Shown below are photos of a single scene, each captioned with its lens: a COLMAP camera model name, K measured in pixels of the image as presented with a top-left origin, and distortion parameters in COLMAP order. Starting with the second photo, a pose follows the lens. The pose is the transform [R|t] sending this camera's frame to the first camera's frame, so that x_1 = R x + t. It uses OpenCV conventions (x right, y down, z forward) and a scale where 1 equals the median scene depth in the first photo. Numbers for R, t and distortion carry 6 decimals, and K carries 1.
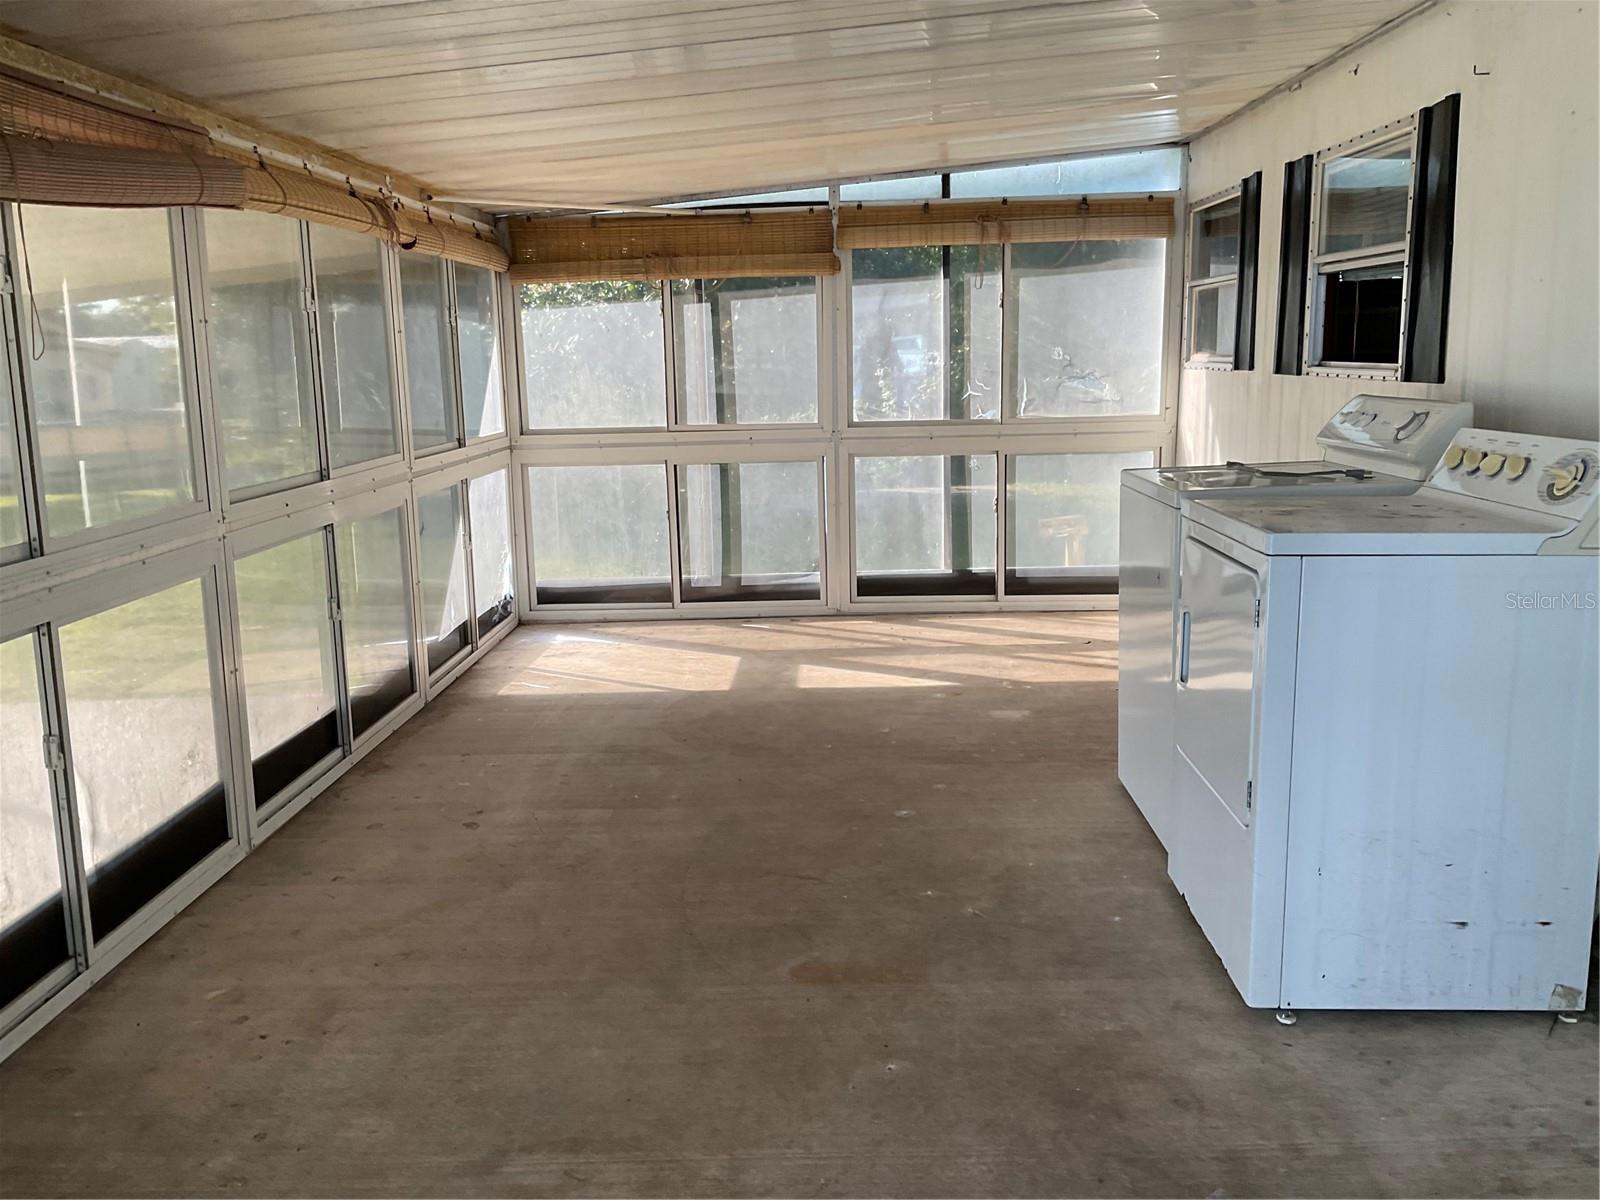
lens RADIAL K [[1319.9, 0, 800.0], [0, 1319.9, 600.0], [0, 0, 1]] dist [0.113320, -0.241374]
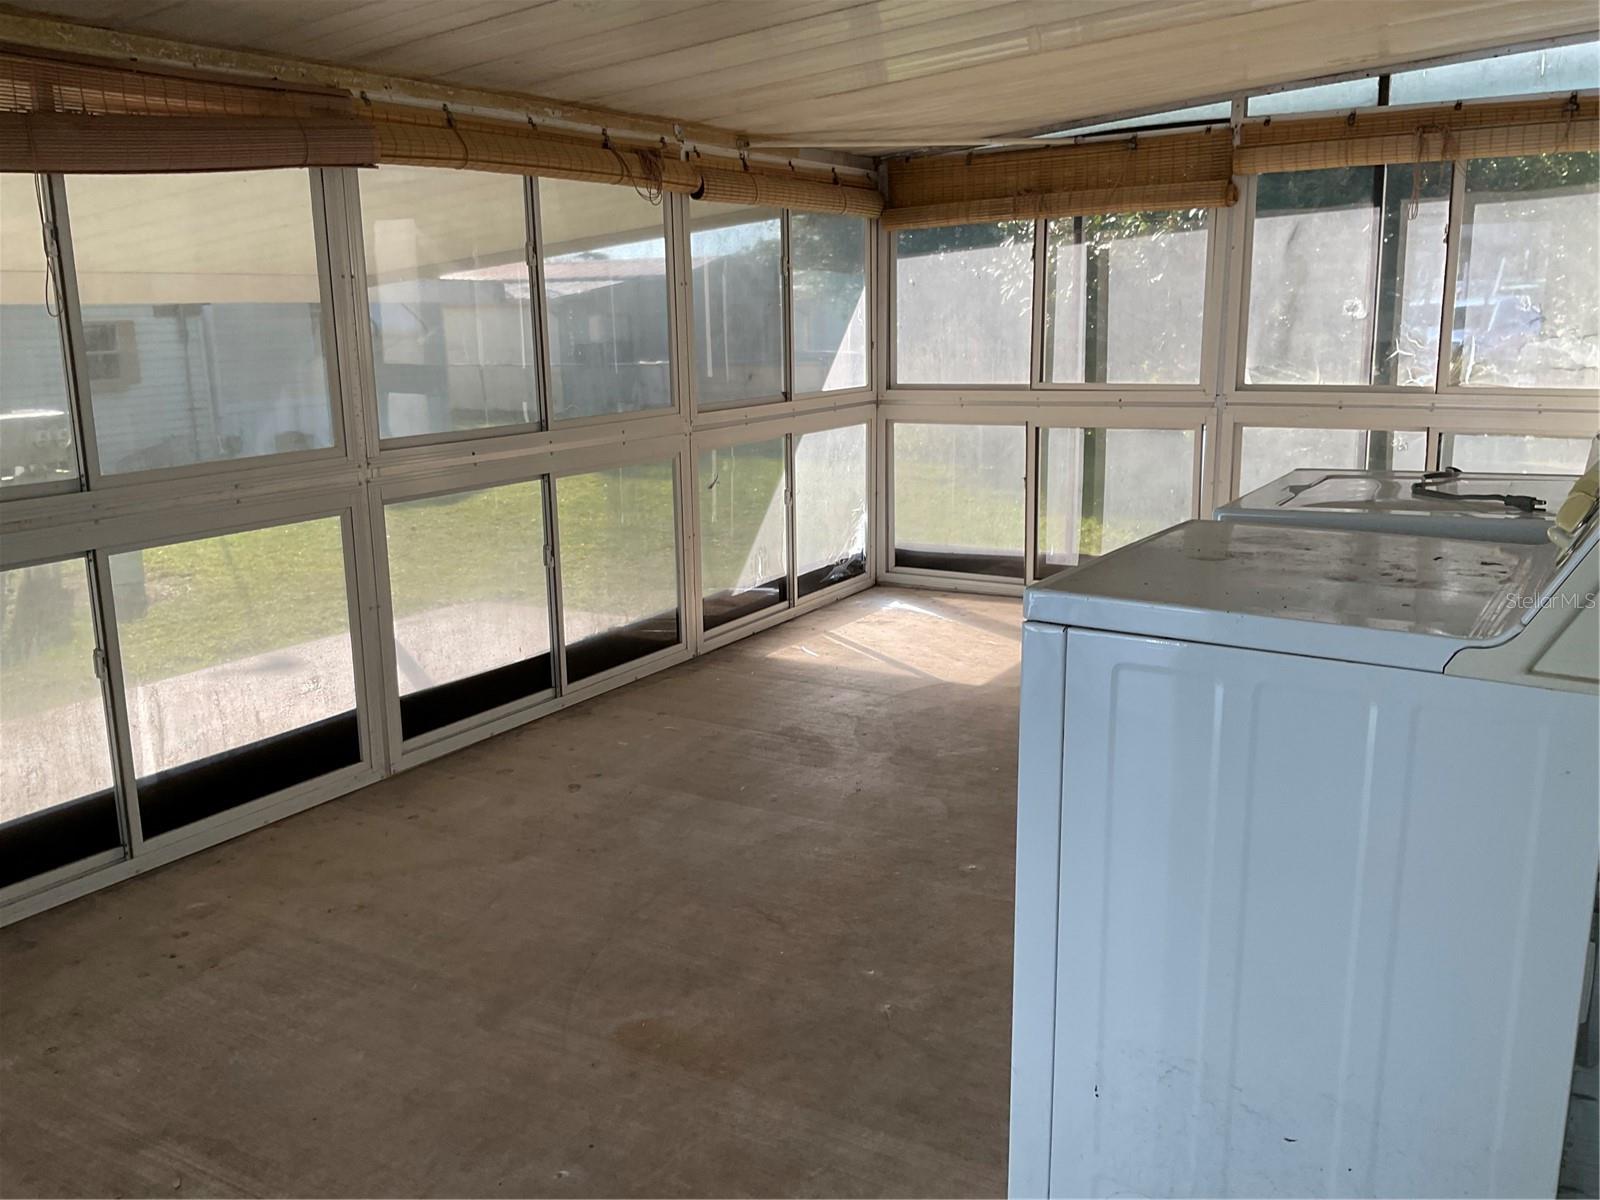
lens RADIAL K [[1319.9, 0, 800.0], [0, 1319.9, 600.0], [0, 0, 1]] dist [0.113320, -0.241374]
pose [[0.869826, 0.109403, -0.481075, 0.234710], [-0.089495, 0.993915, 0.064214, -0.031473], [0.485173, -0.012802, 0.874324, 0.142821]]
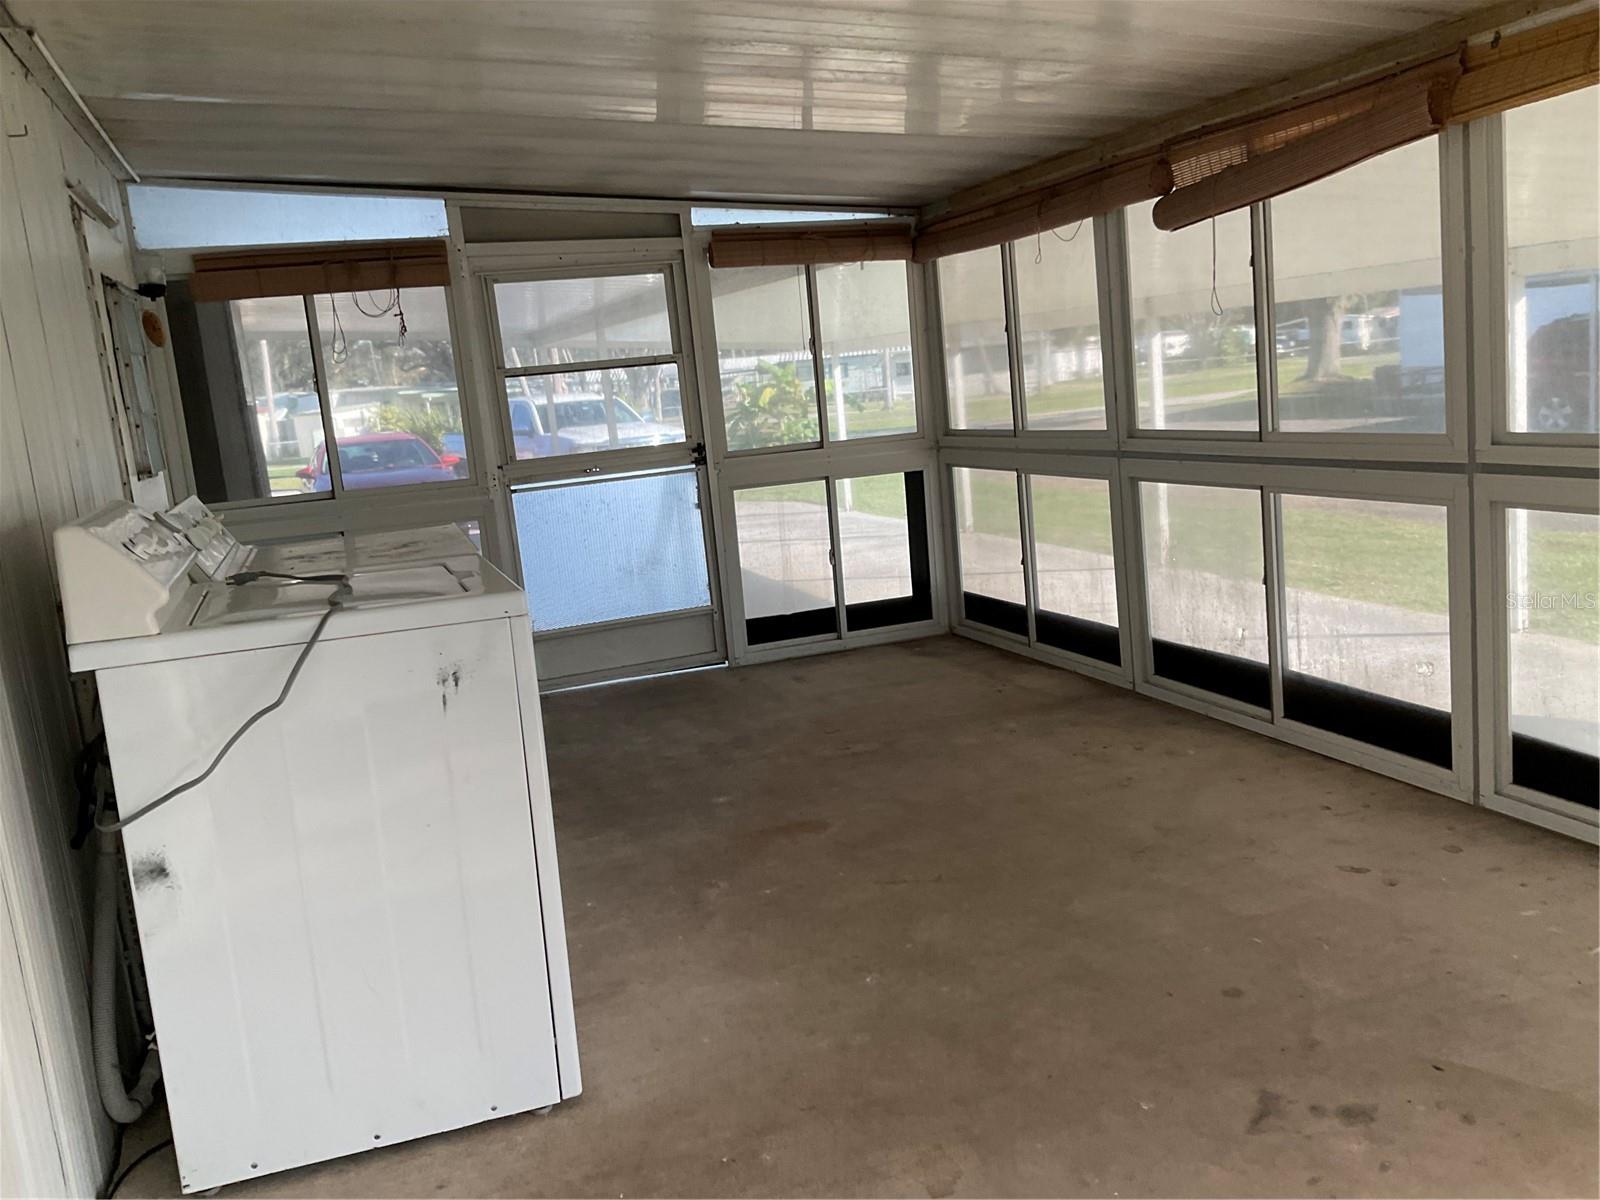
lens RADIAL K [[1324.0, 0, 799.4], [0, 1324.0, 592.0], [0, 0, 1]] dist [-0.001014, -0.003309]
pose [[-0.920331, 0.168605, -0.352935, 0.216330], [0.042522, 0.940103, 0.338228, -0.186320], [0.388822, 0.296274, -0.872376, 1.000856]]
